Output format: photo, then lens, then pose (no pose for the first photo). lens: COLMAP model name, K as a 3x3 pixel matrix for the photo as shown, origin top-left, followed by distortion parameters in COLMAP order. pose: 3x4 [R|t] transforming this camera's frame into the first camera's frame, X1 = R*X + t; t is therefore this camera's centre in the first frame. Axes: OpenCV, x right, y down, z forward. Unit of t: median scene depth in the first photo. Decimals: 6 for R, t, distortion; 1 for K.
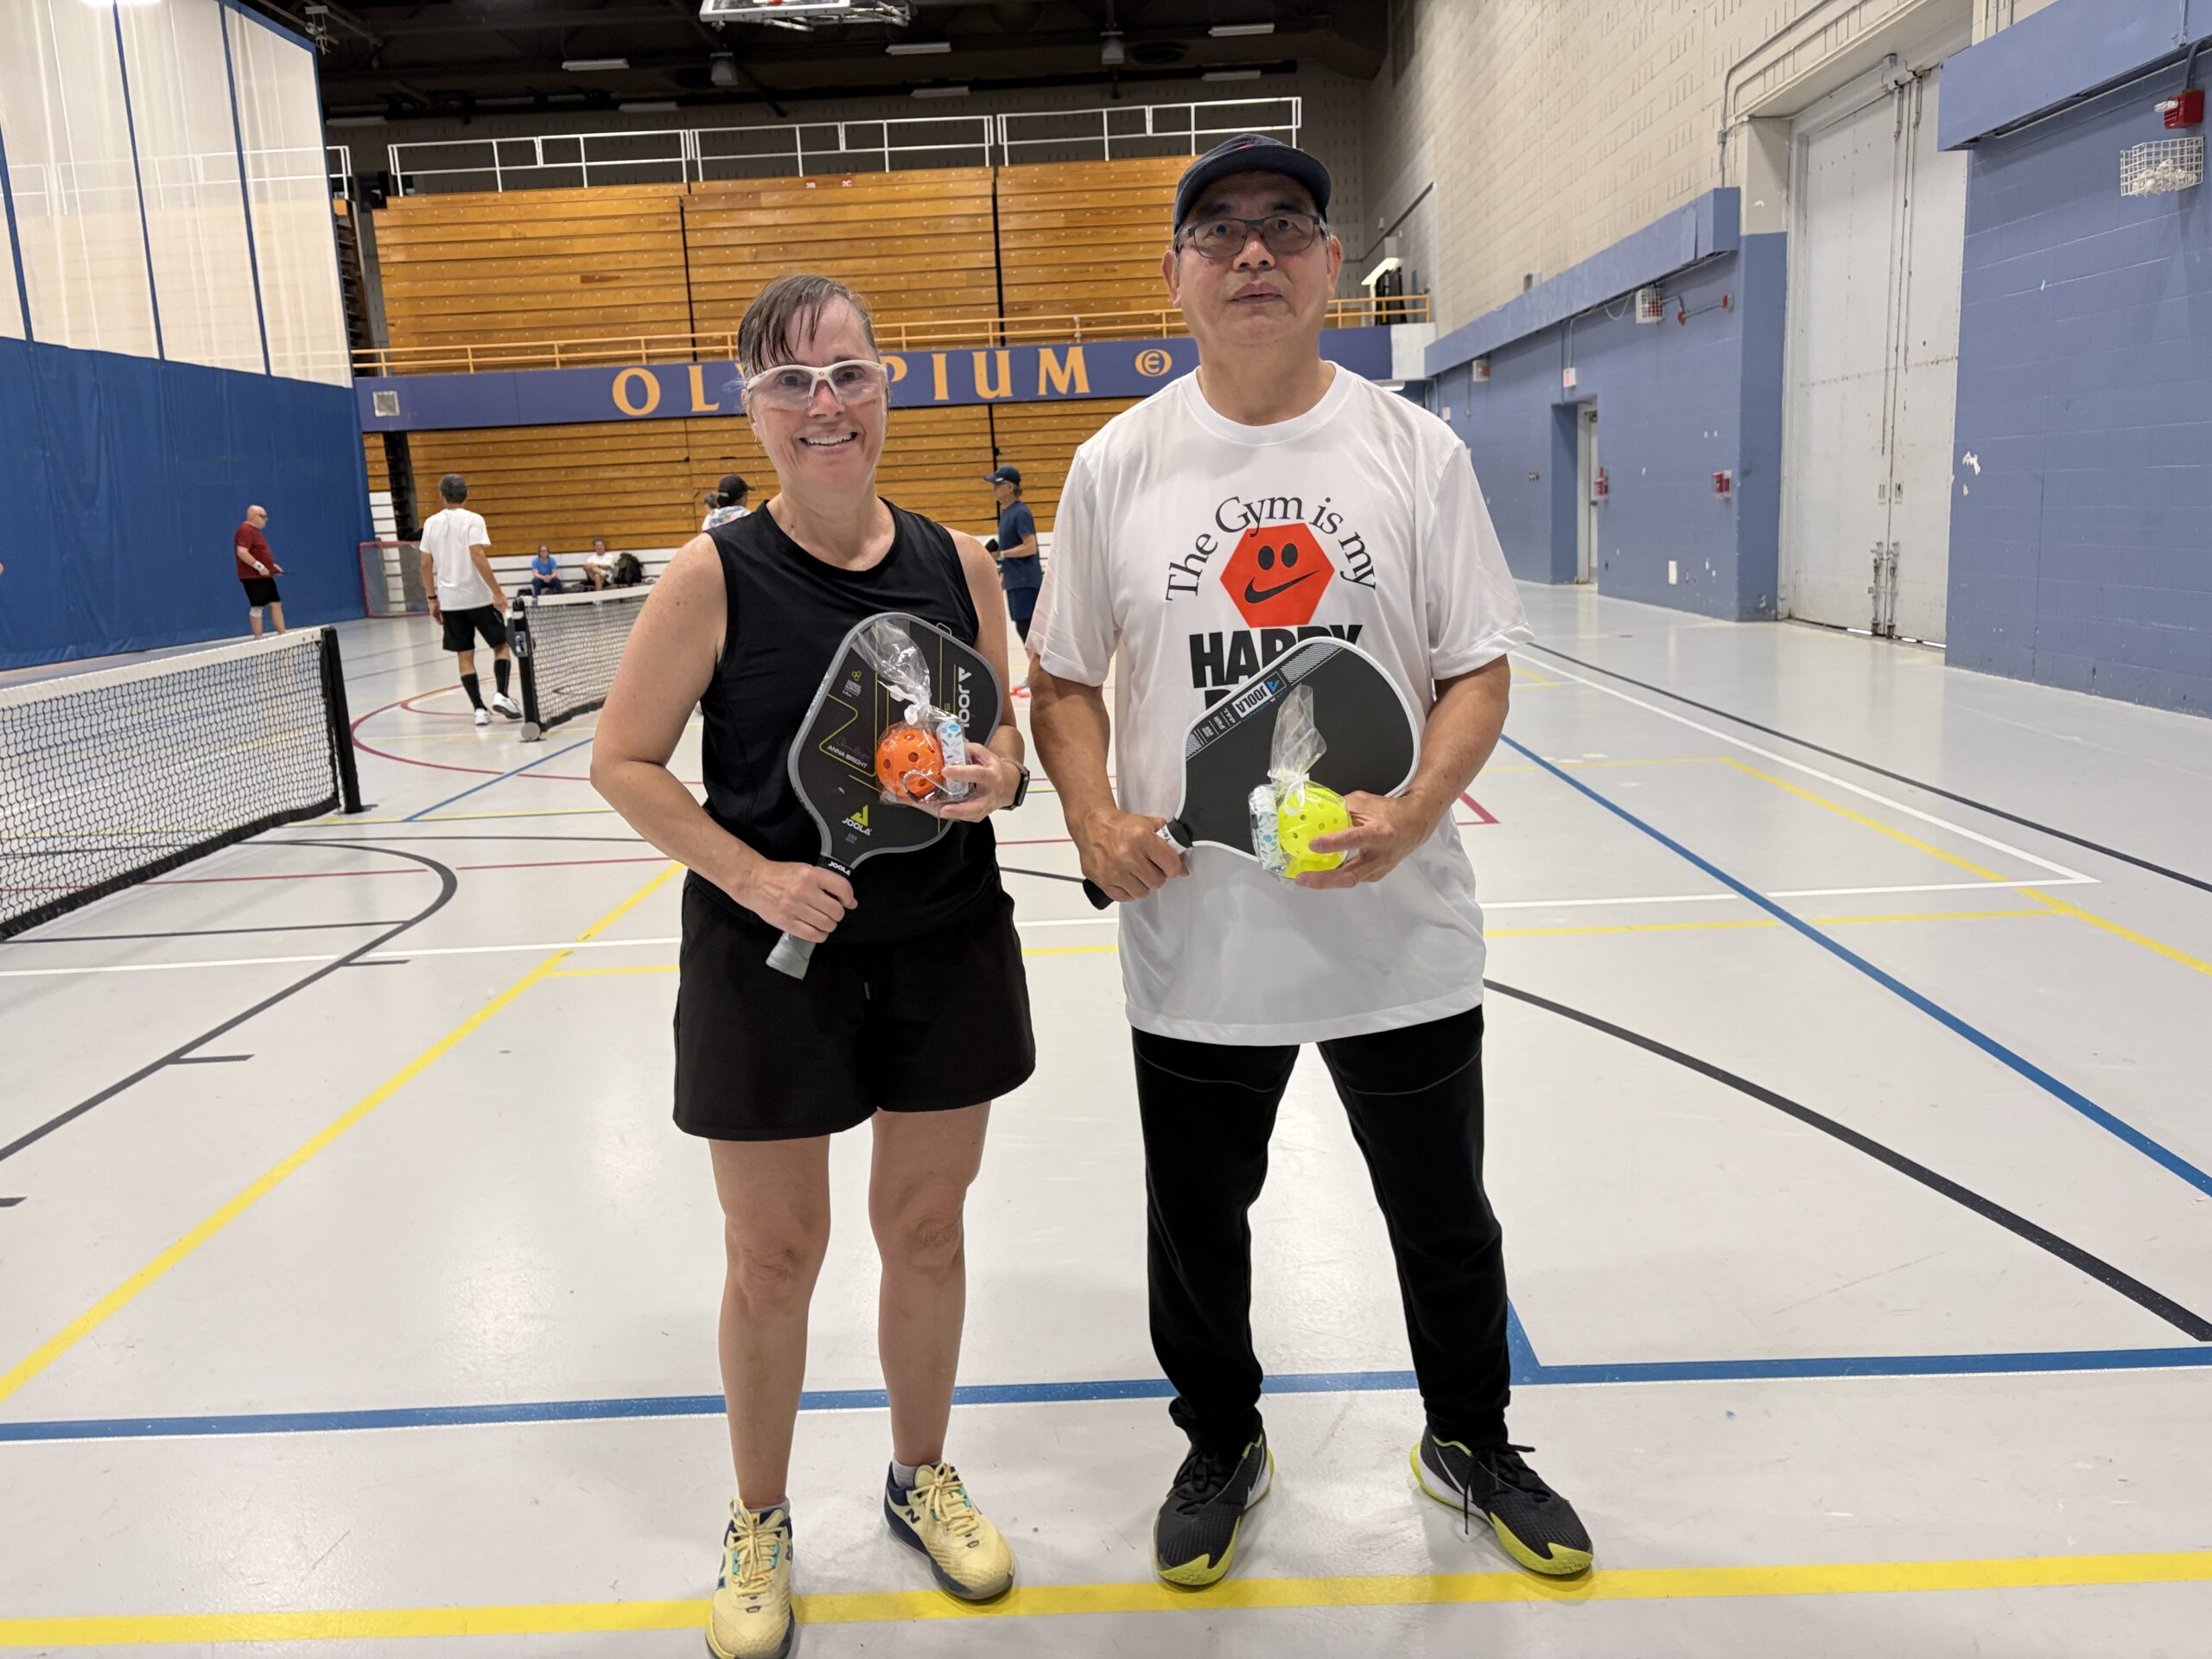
lens RADIAL K [[1679.6, 0, 1106.0], [0, 1679.6, 829.5], [0, 0, 1]] dist [-0.000204, 0.050897]
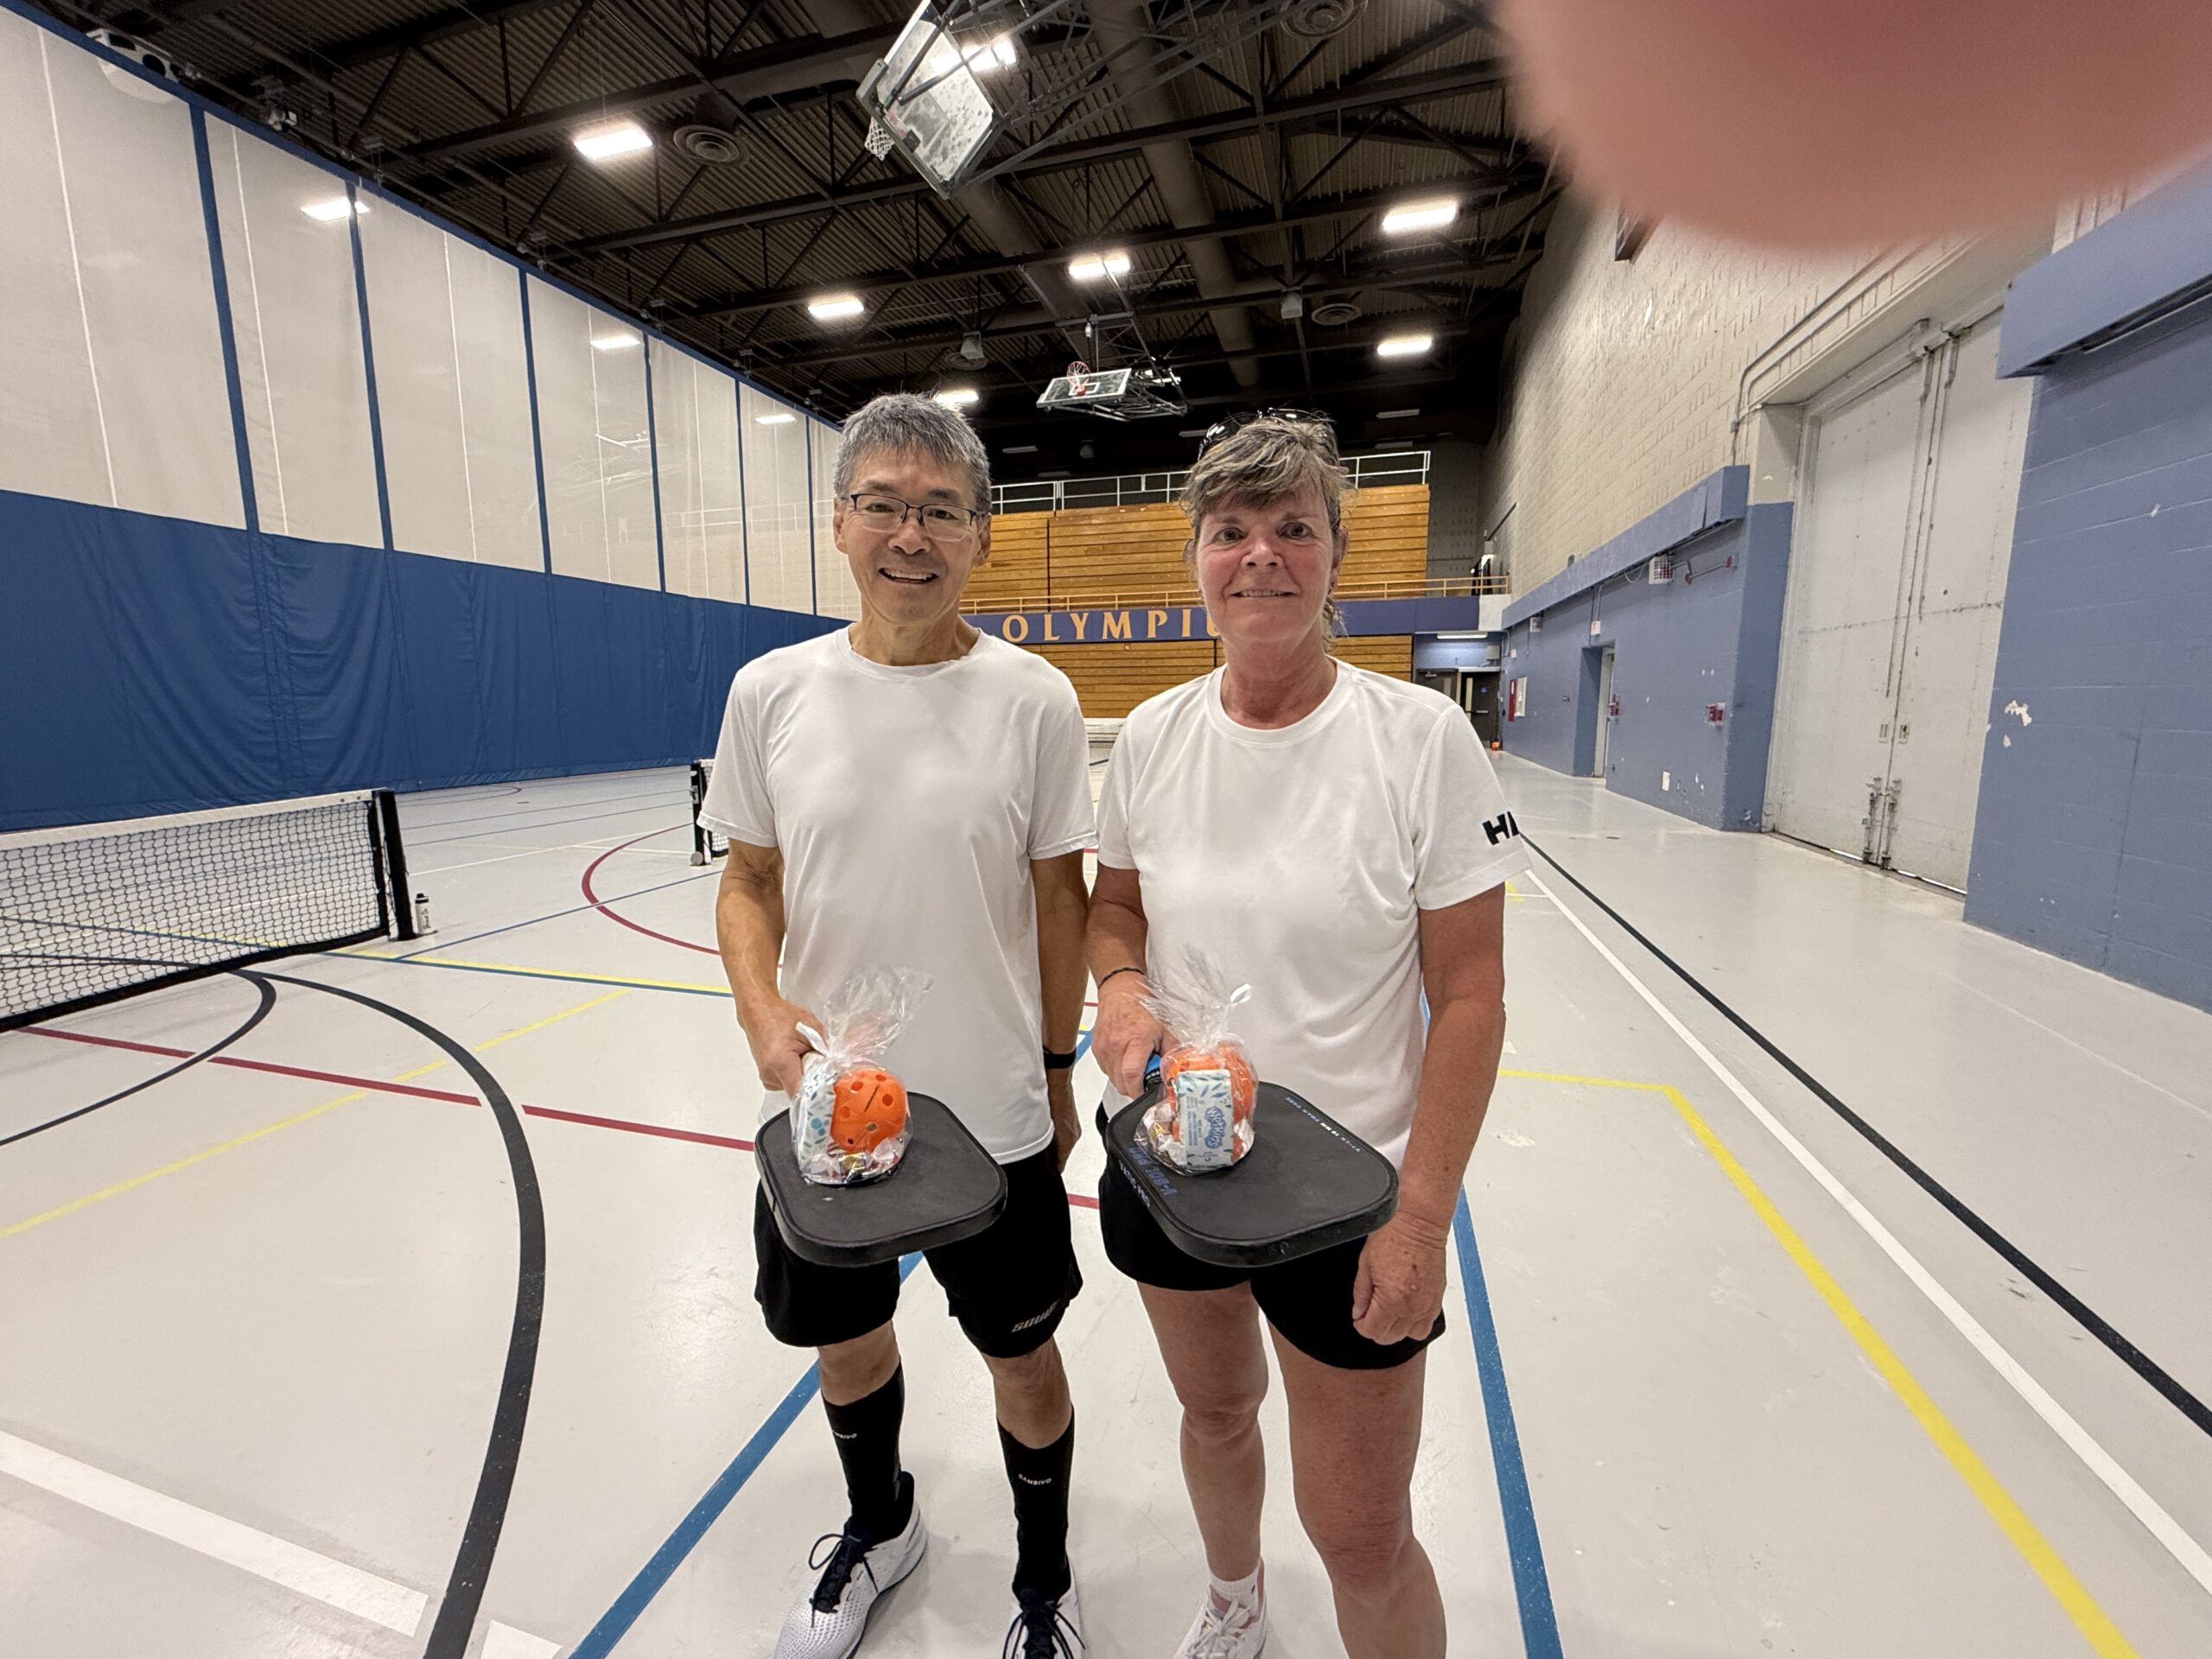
lens RADIAL K [[866.8, 0, 1106.0], [0, 866.8, 829.5], [0, 0, 1]] dist [0.002213, 0.000301]
pose [[0.962624, 0.081198, -0.258384, 0.077278], [-0.090775, 0.995549, -0.025333, -0.046183], [0.255177, 0.047841, 0.965710, 0.200089]]
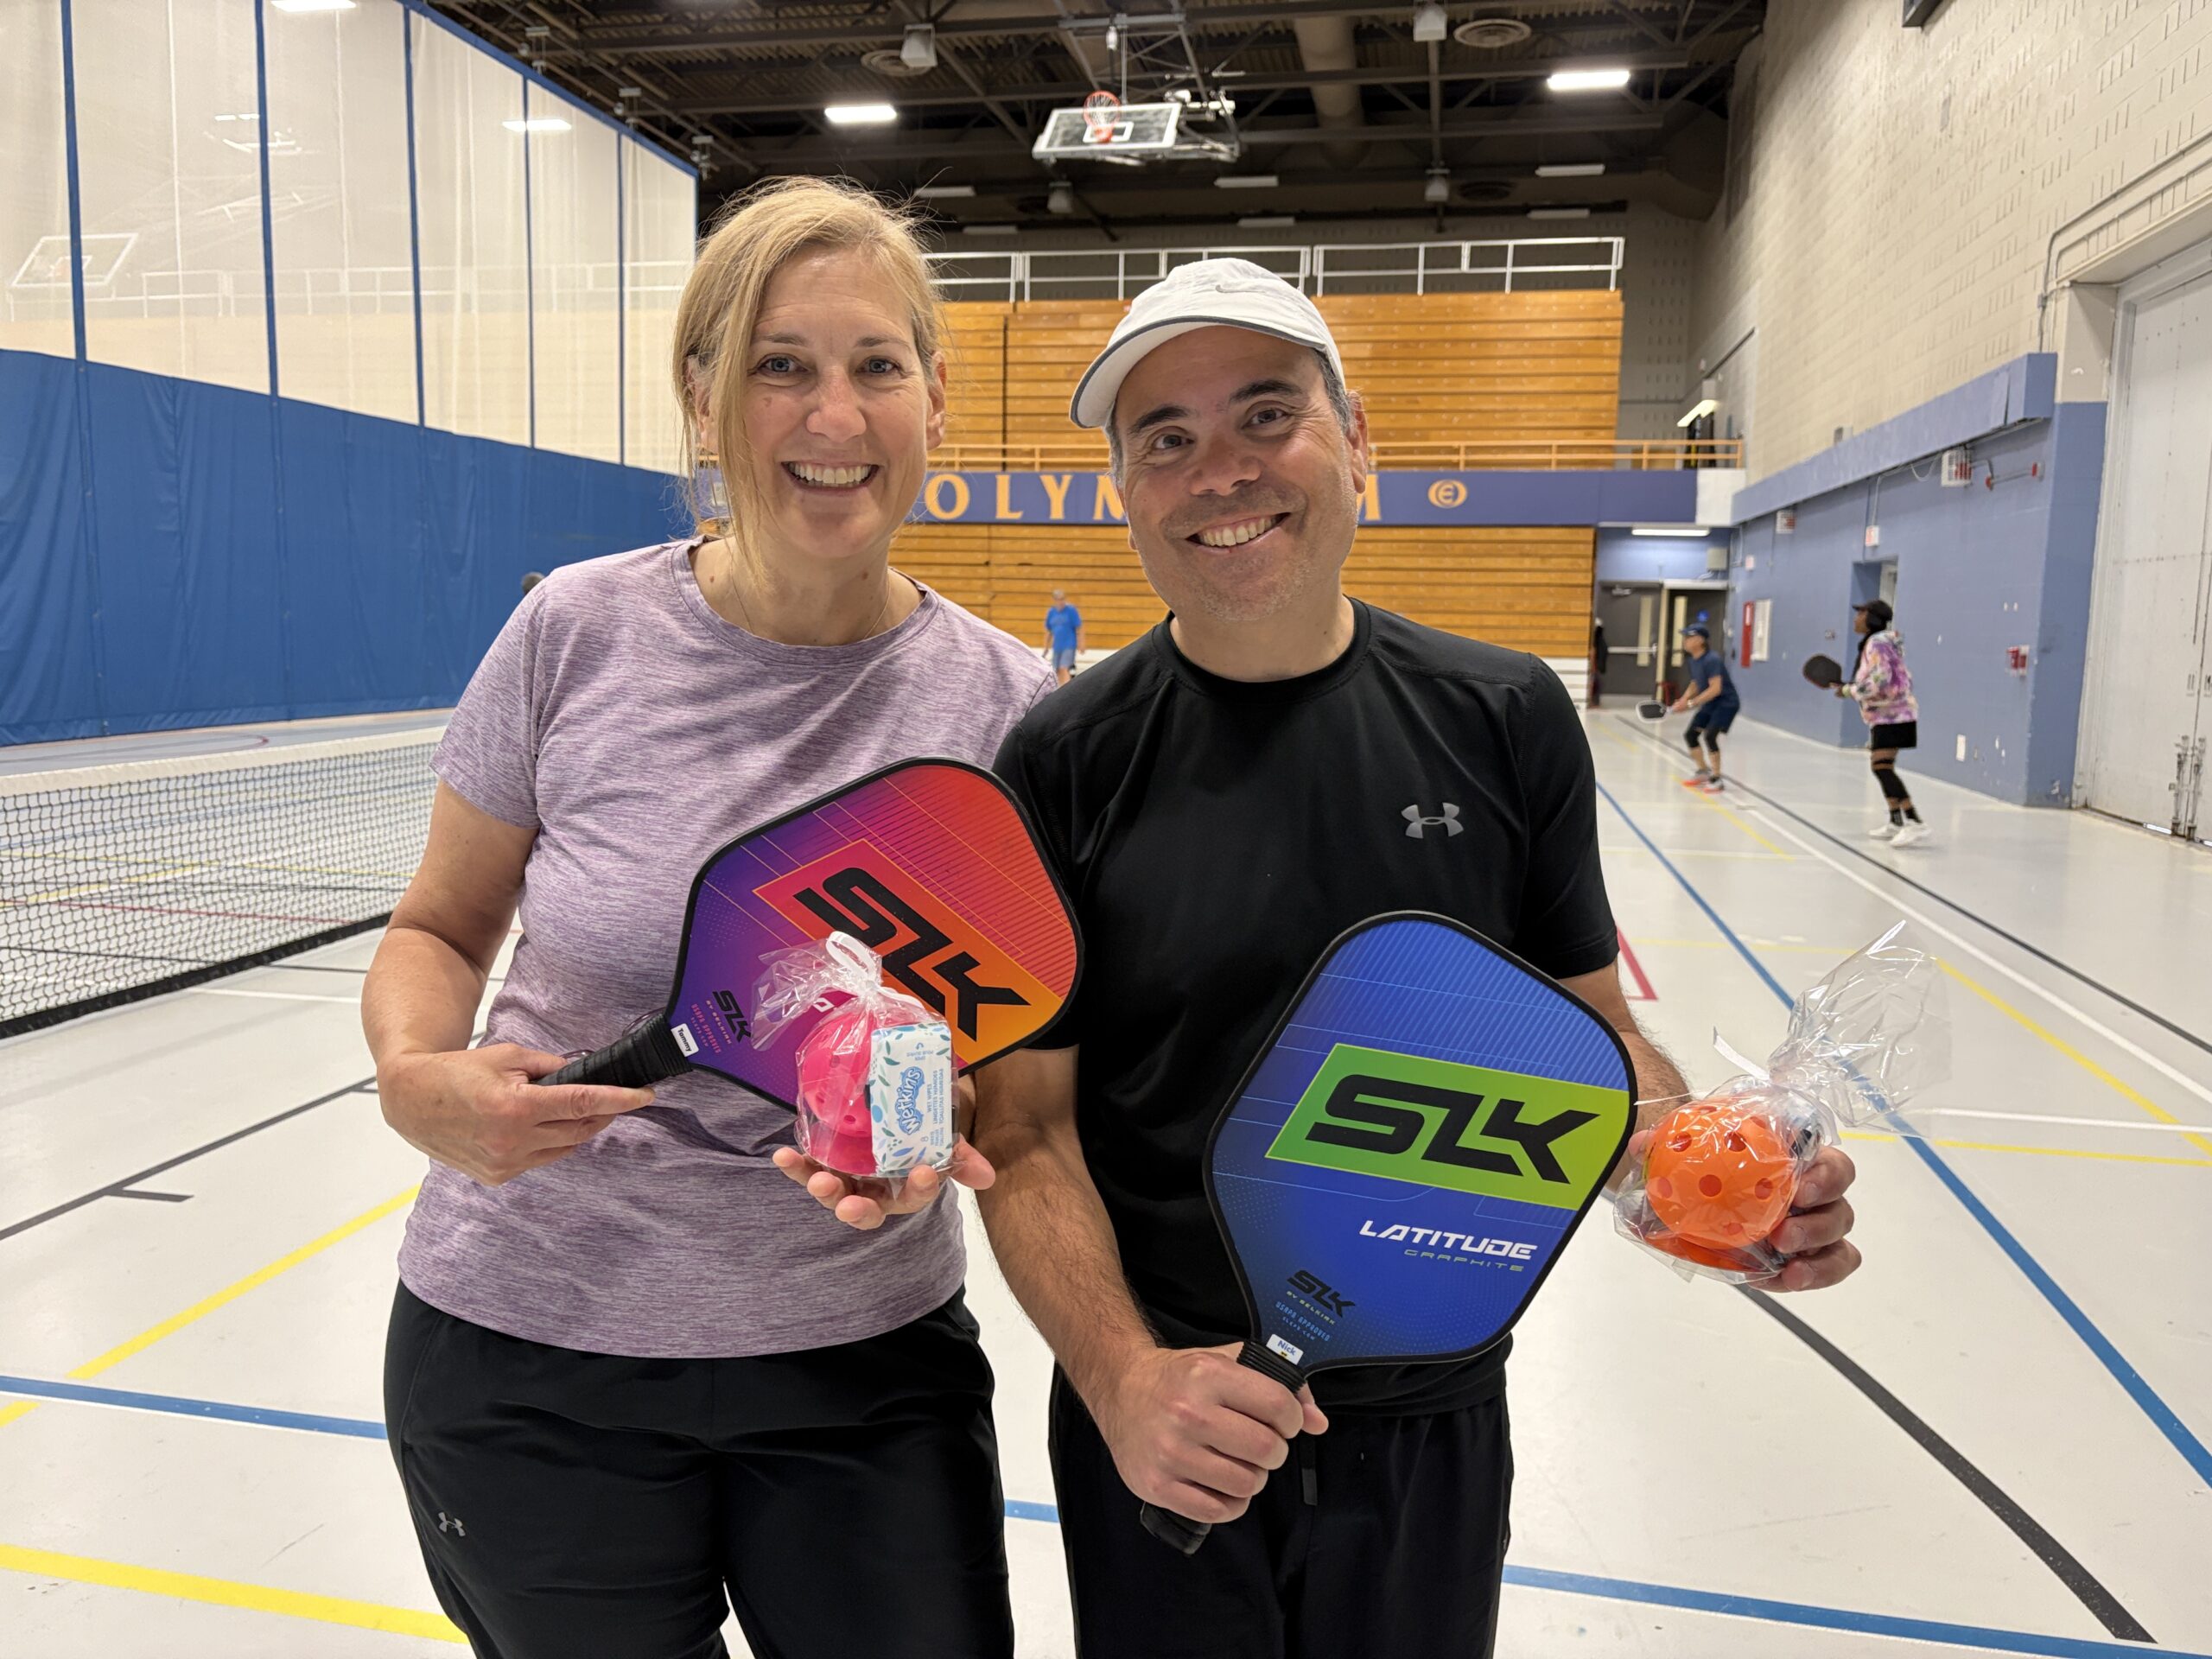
lens RADIAL K [[1680.1, 0, 1104.8], [0, 1680.1, 840.9], [0, 0, 1]] dist [0.048179, -0.050651]
pose [[0.980884, 0.089724, -0.172676, 0.025323], [-0.099568, 0.993814, -0.049200, -0.004850], [0.167193, 0.065452, 0.983749, -0.007894]]
